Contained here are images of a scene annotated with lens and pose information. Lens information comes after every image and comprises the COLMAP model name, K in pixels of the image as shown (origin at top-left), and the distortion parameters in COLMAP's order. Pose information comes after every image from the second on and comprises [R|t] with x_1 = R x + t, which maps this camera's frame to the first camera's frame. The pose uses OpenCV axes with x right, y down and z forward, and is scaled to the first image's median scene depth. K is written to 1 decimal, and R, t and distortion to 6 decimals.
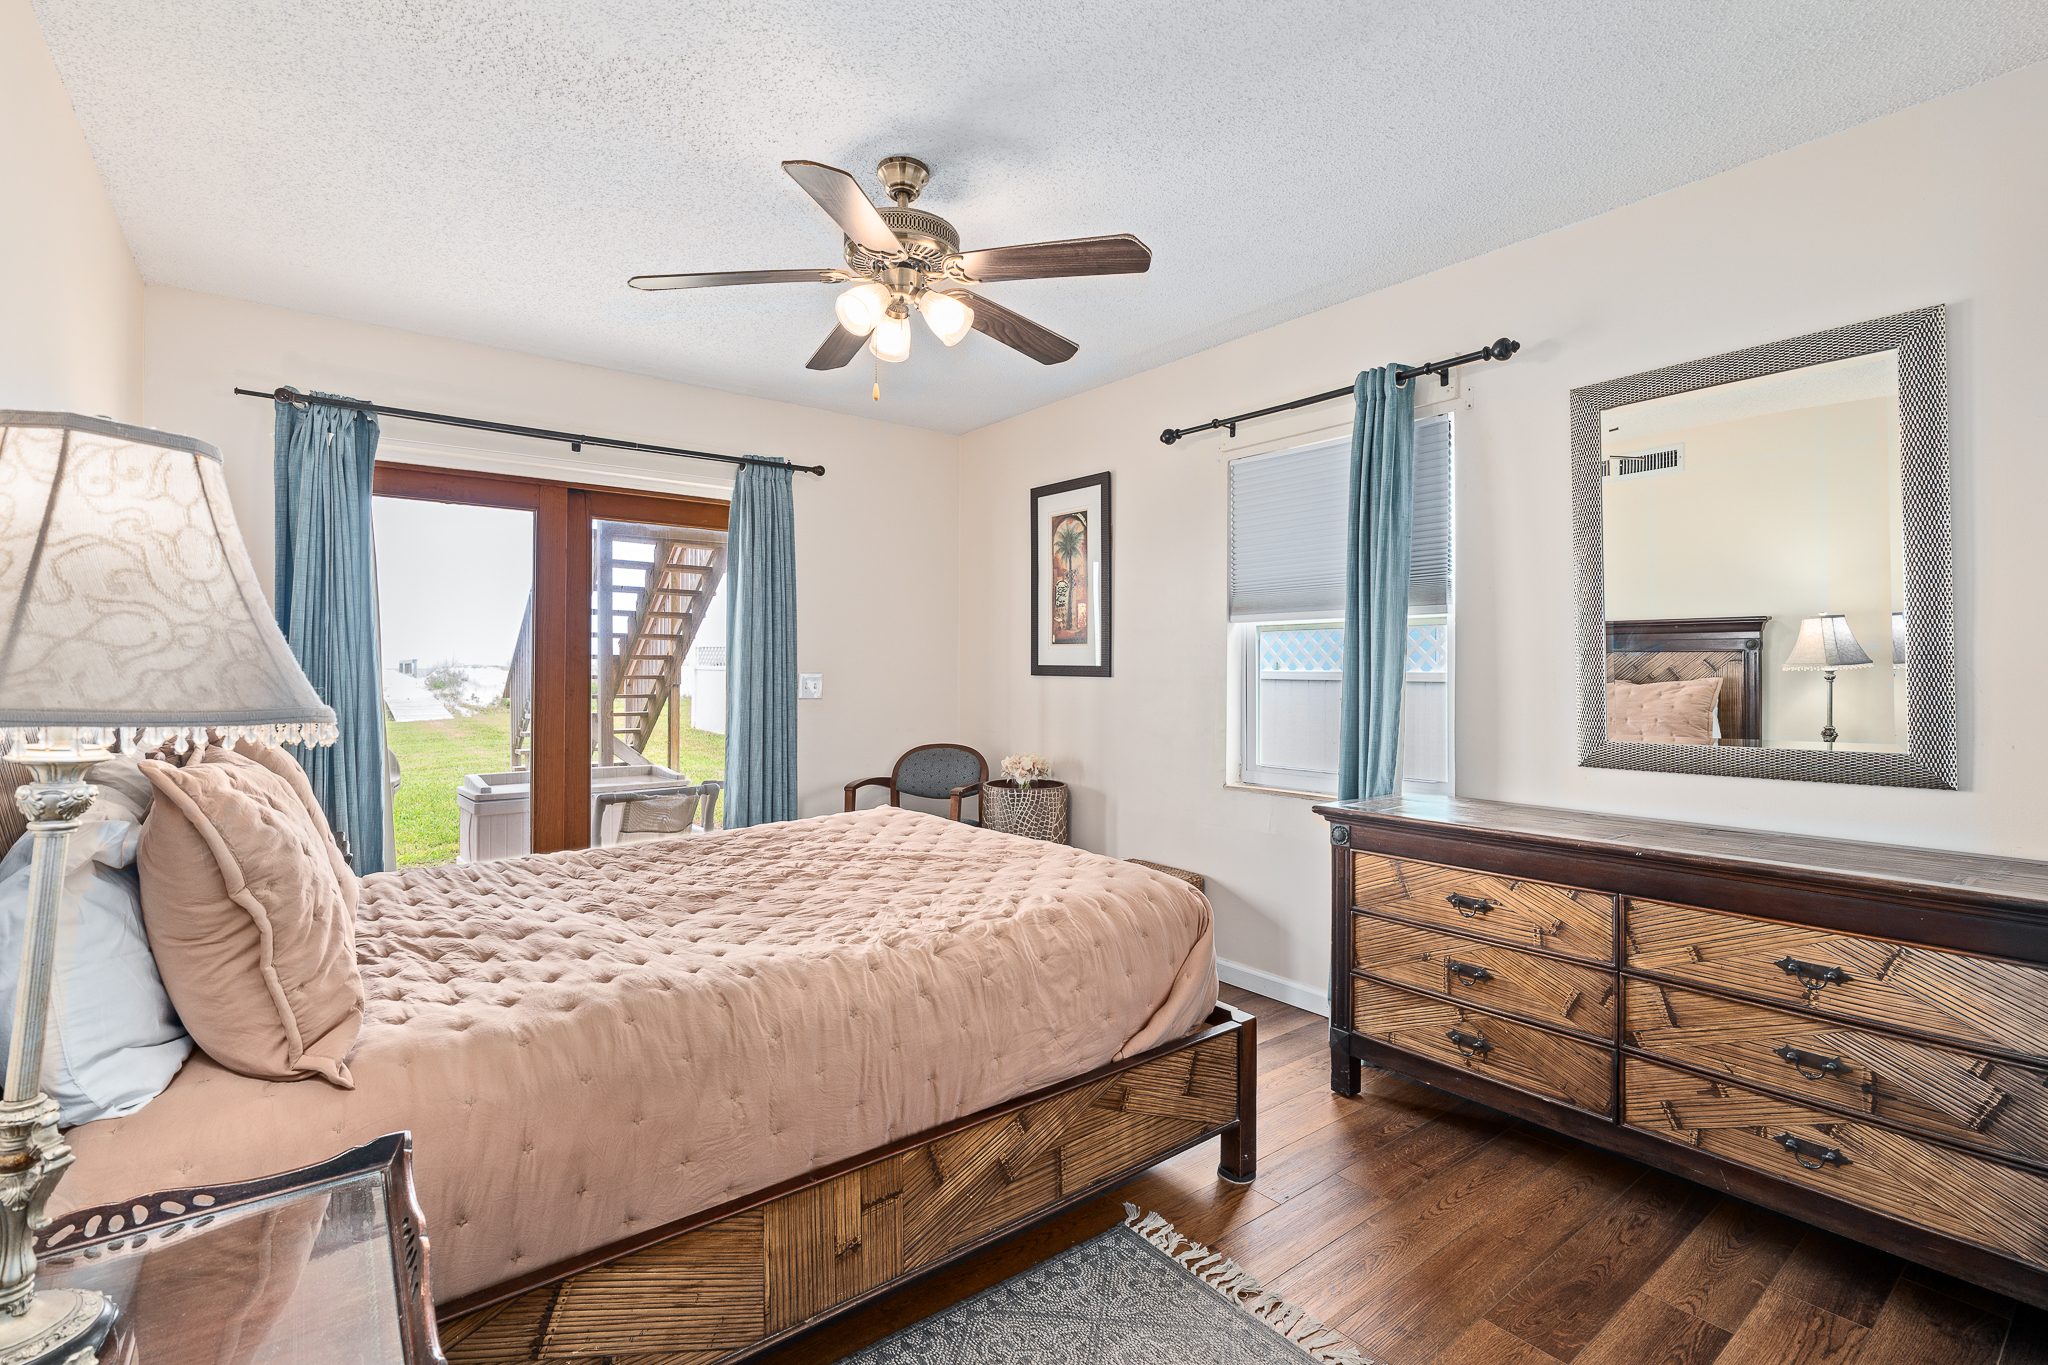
lens RADIAL K [[925.3, 0, 1030.7], [0, 925.3, 664.9], [0, 0, 1]] dist [-0.007295, 0.002600]
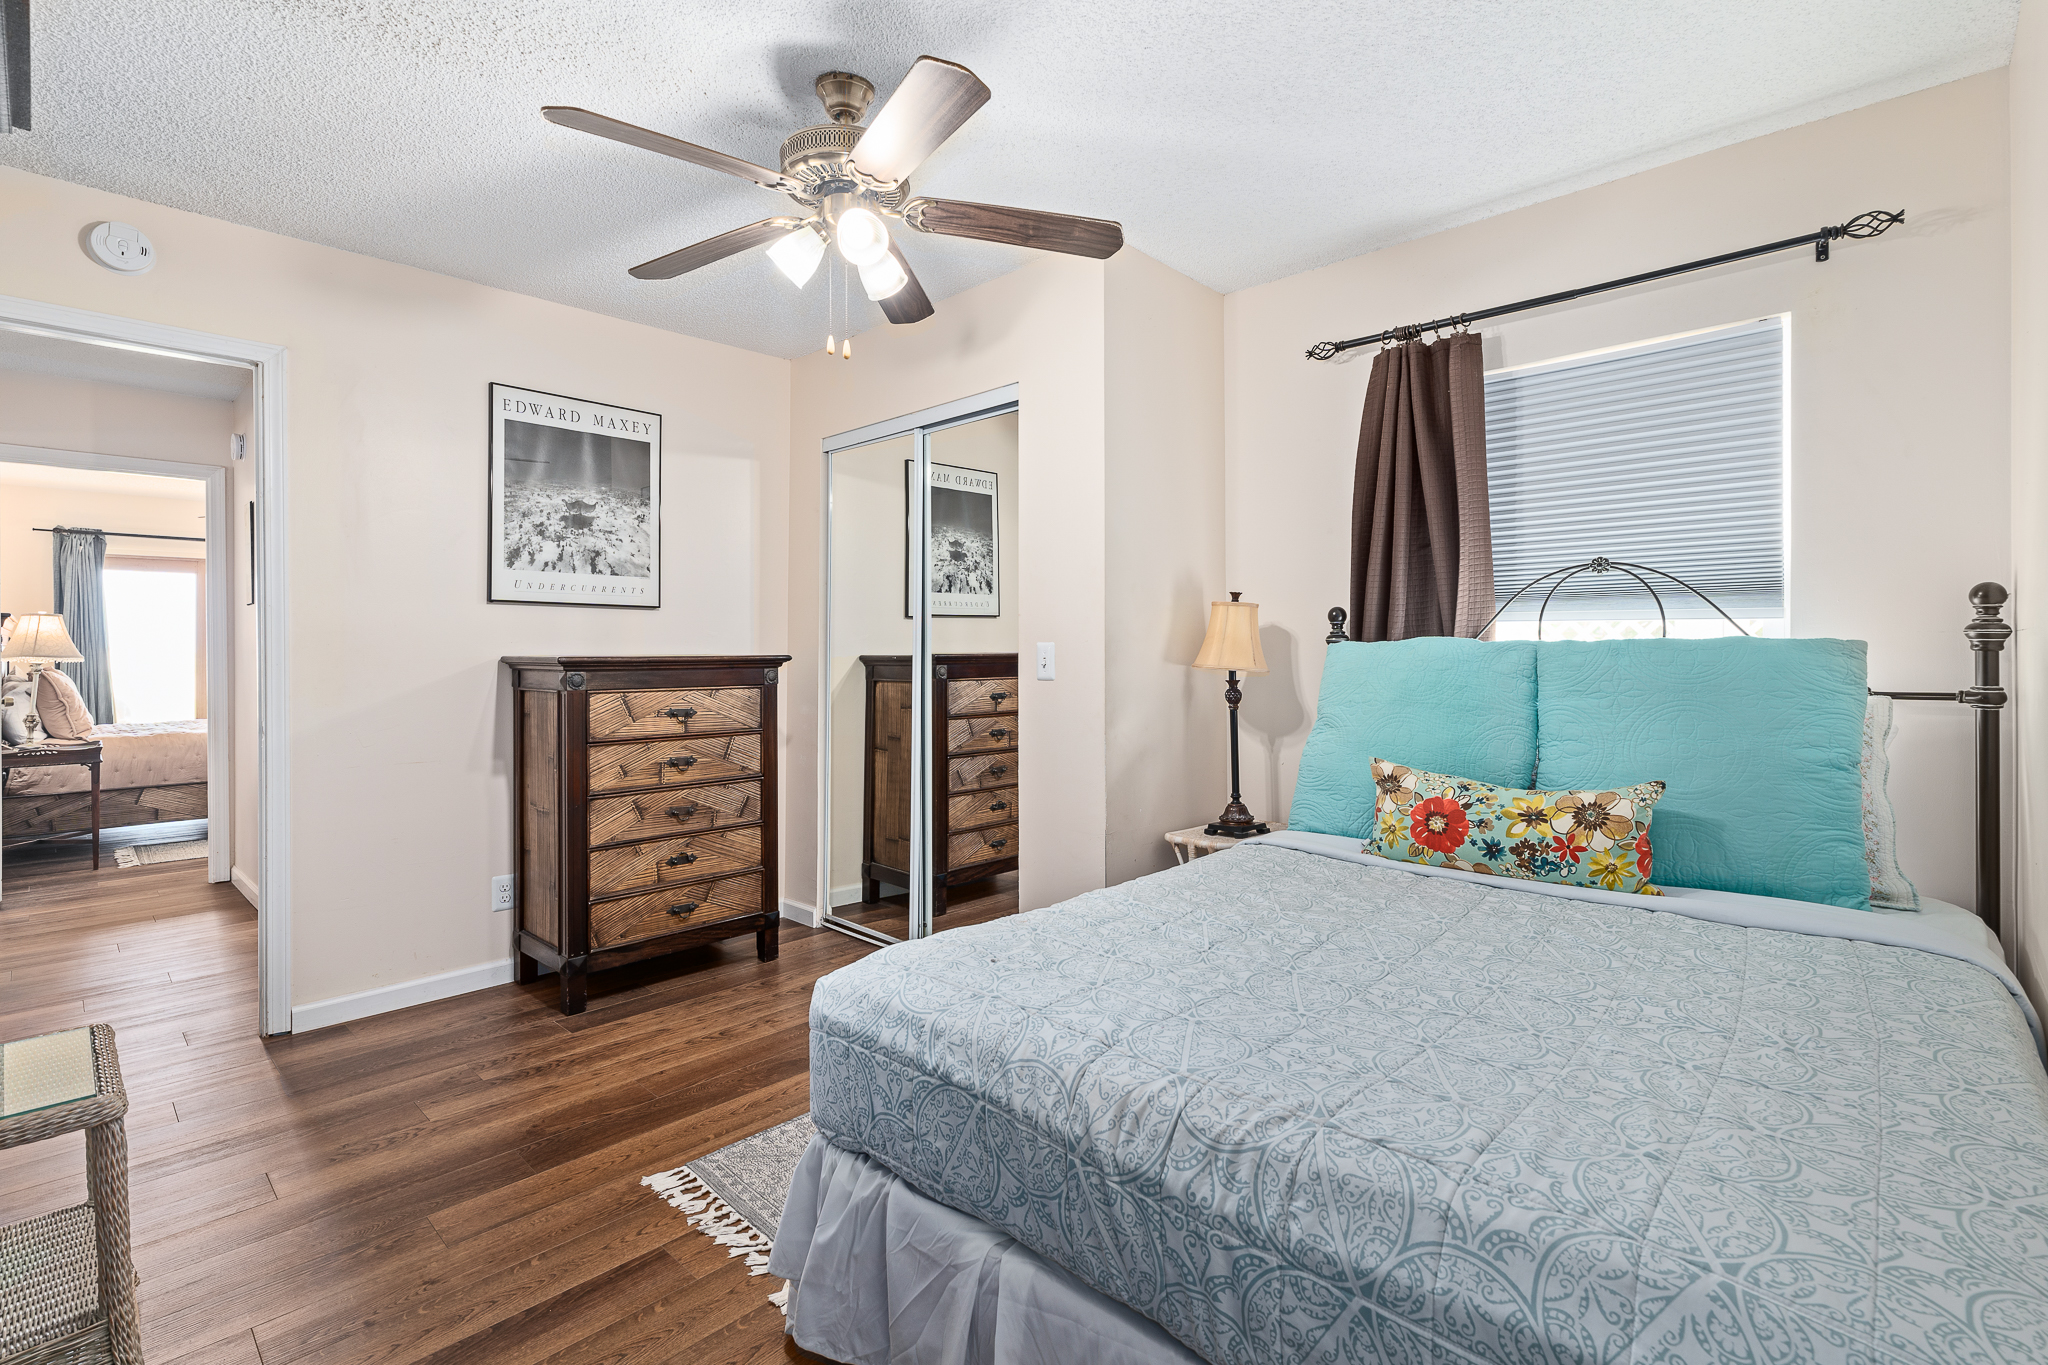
lens RADIAL K [[925.3, 0, 1009.6], [0, 925.3, 653.2], [0, 0, 1]] dist [-0.007295, 0.002600]
pose [[0.990117, -0.005906, 0.140118, 1.176098], [0.005287, 0.999975, 0.004793, 0.009556], [-0.140143, -0.004005, 0.990123, -1.555409]]
